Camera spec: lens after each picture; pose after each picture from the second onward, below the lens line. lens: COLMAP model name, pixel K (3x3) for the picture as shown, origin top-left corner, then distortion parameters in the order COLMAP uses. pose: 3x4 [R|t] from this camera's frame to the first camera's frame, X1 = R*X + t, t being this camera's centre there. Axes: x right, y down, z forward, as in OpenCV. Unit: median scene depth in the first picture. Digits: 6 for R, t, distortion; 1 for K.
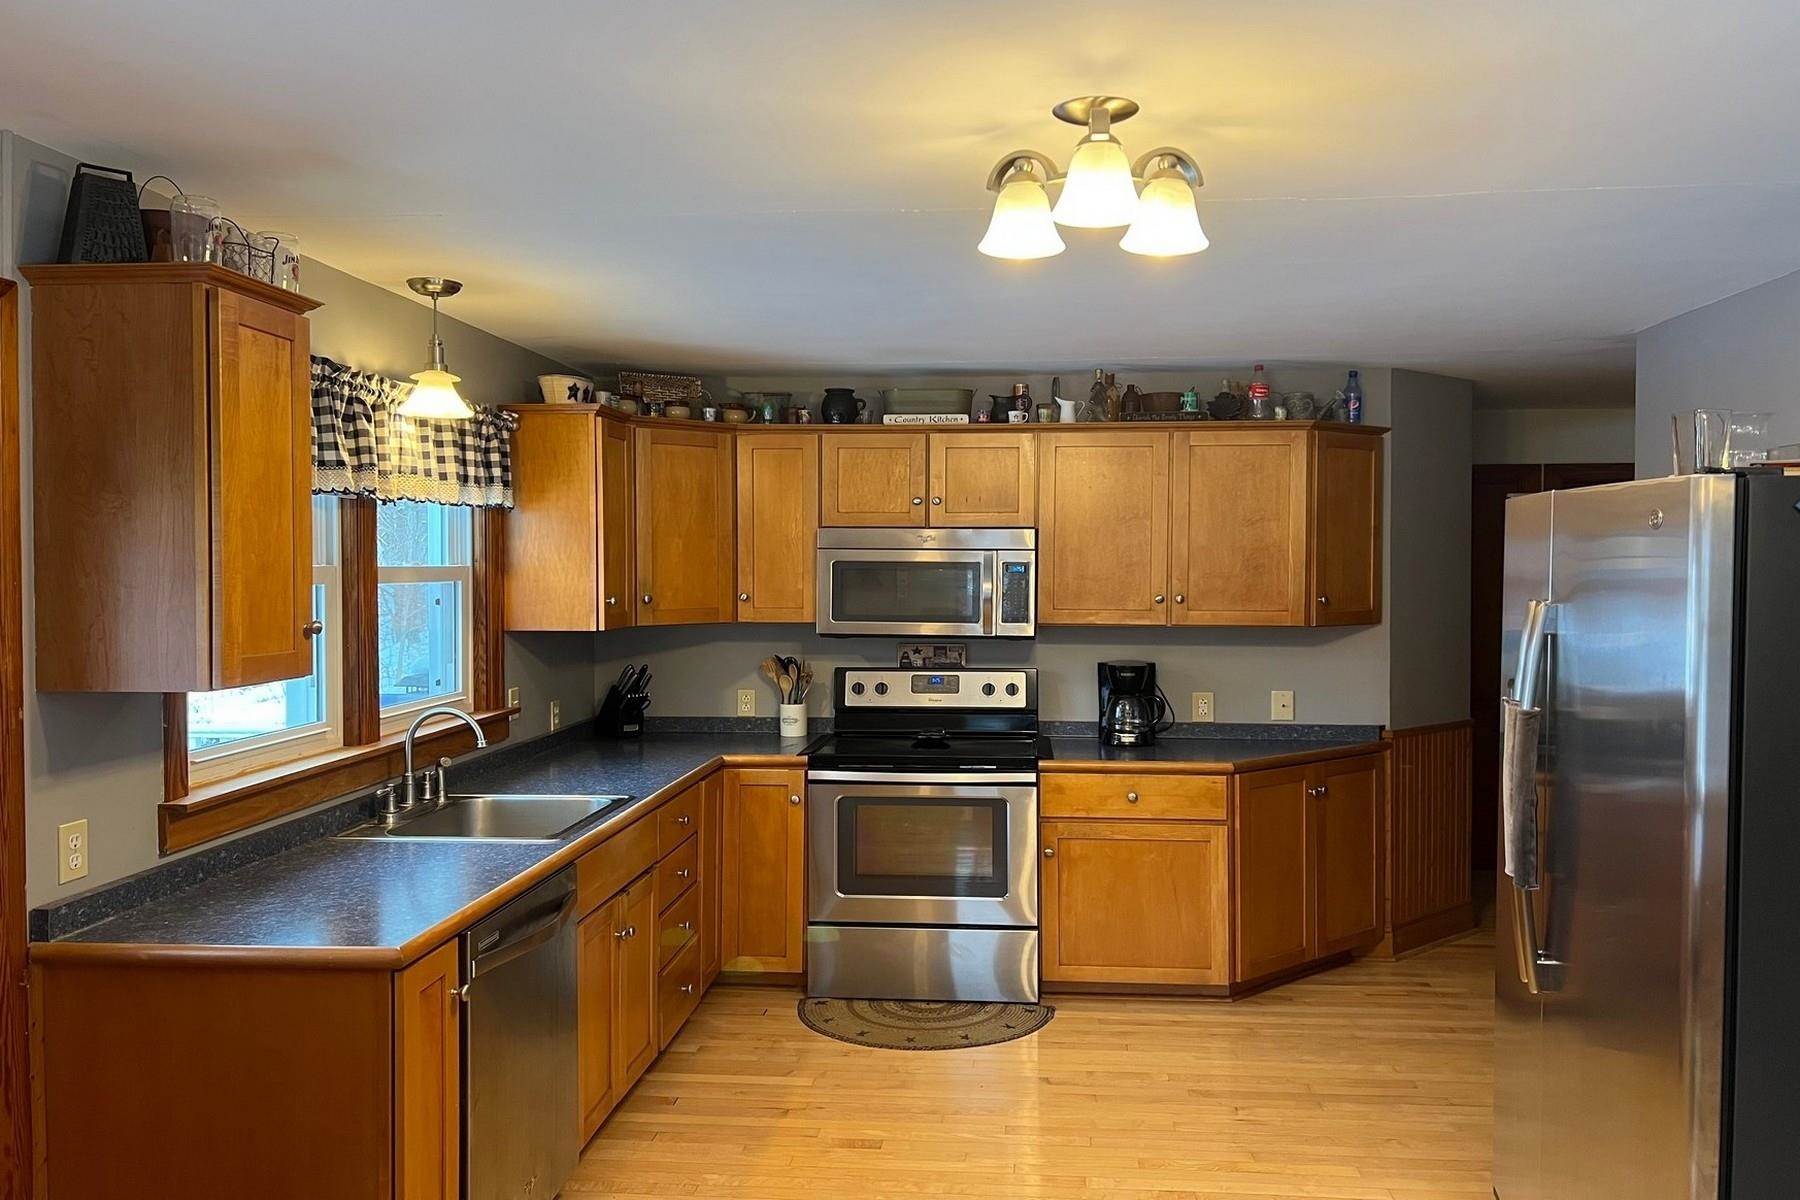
lens RADIAL K [[1355.5, 0, 911.1], [0, 1355.5, 587.4], [0, 0, 1]] dist [0.067426, -0.084611]
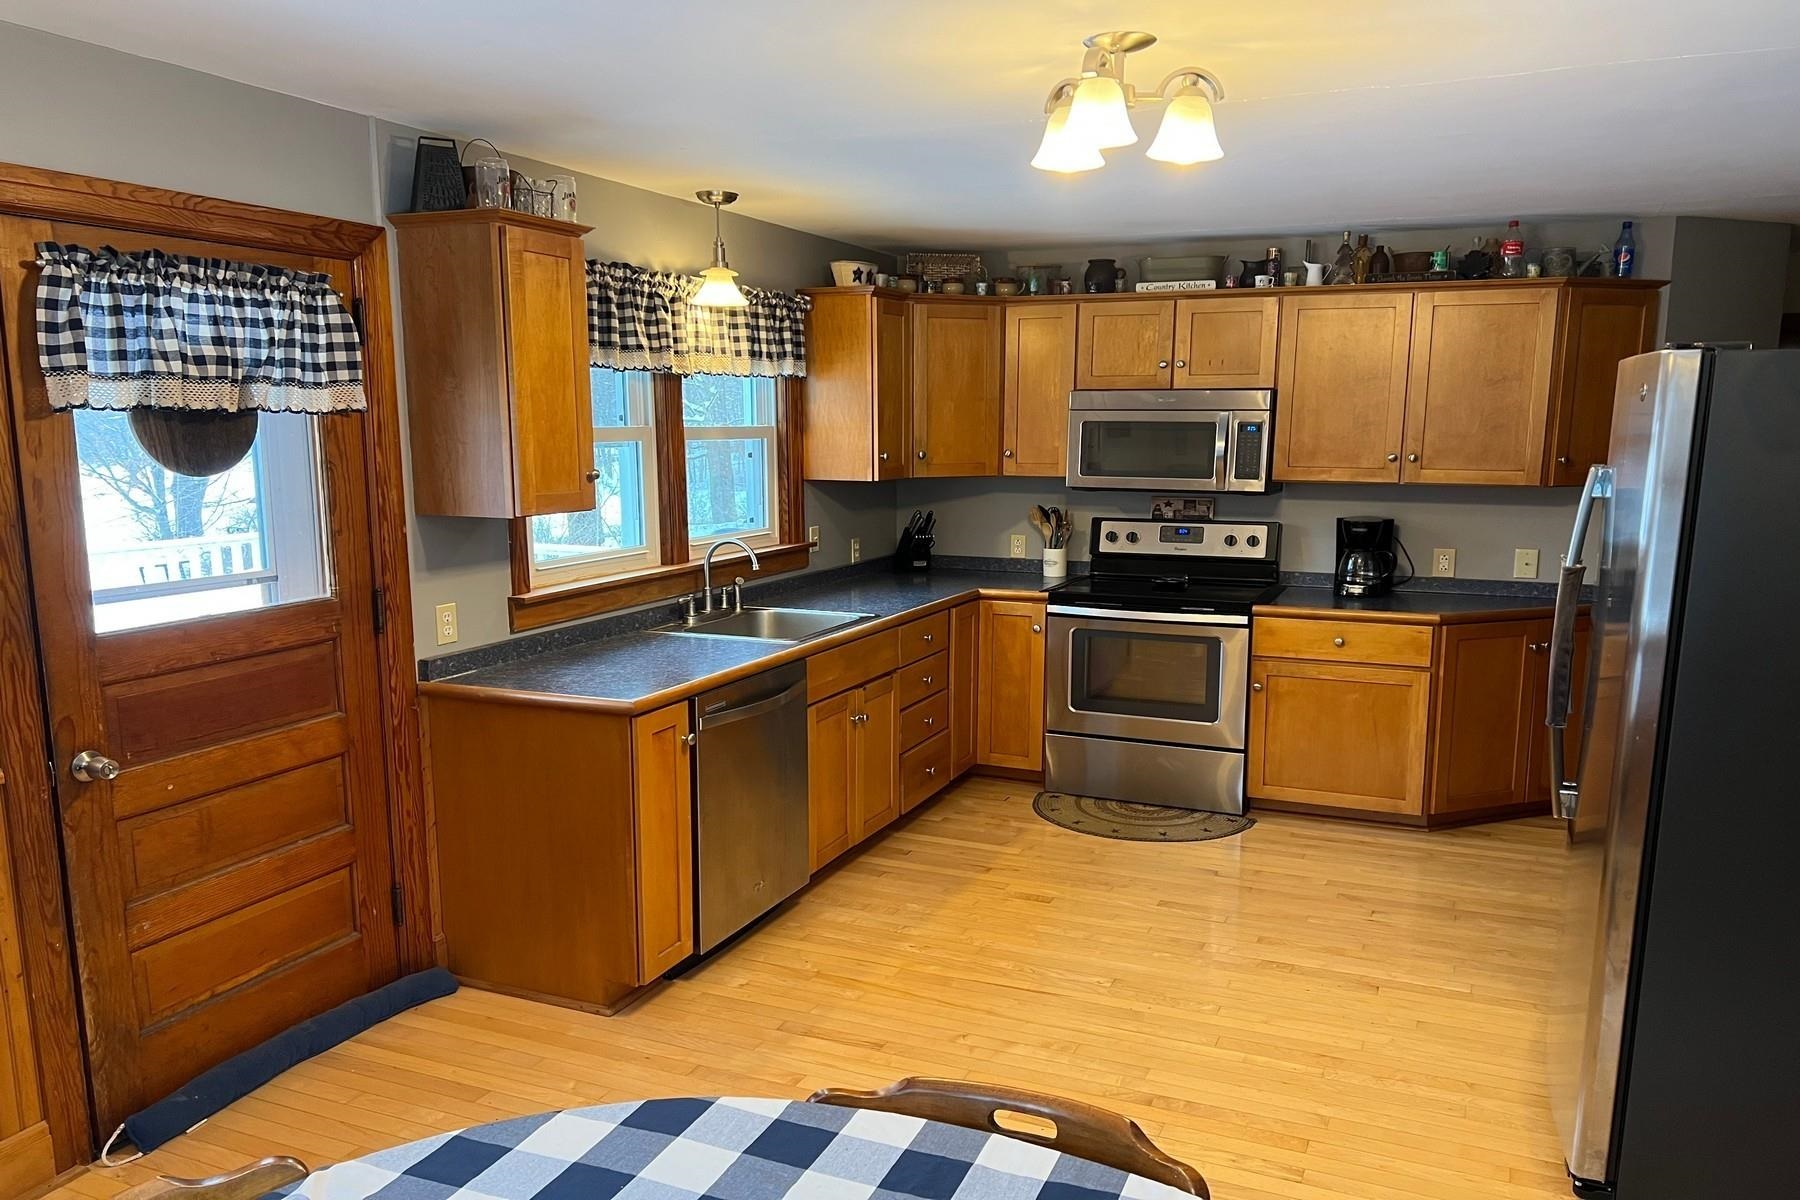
lens RADIAL K [[1304.7, 0, 915.2], [0, 1304.7, 653.5], [0, 0, 1]] dist [0.035874, -0.037380]
pose [[0.948307, 0.057851, -0.312037, 0.171965], [-0.006440, 0.986550, 0.163335, -0.005837], [0.317289, -0.152882, 0.935924, -0.092427]]
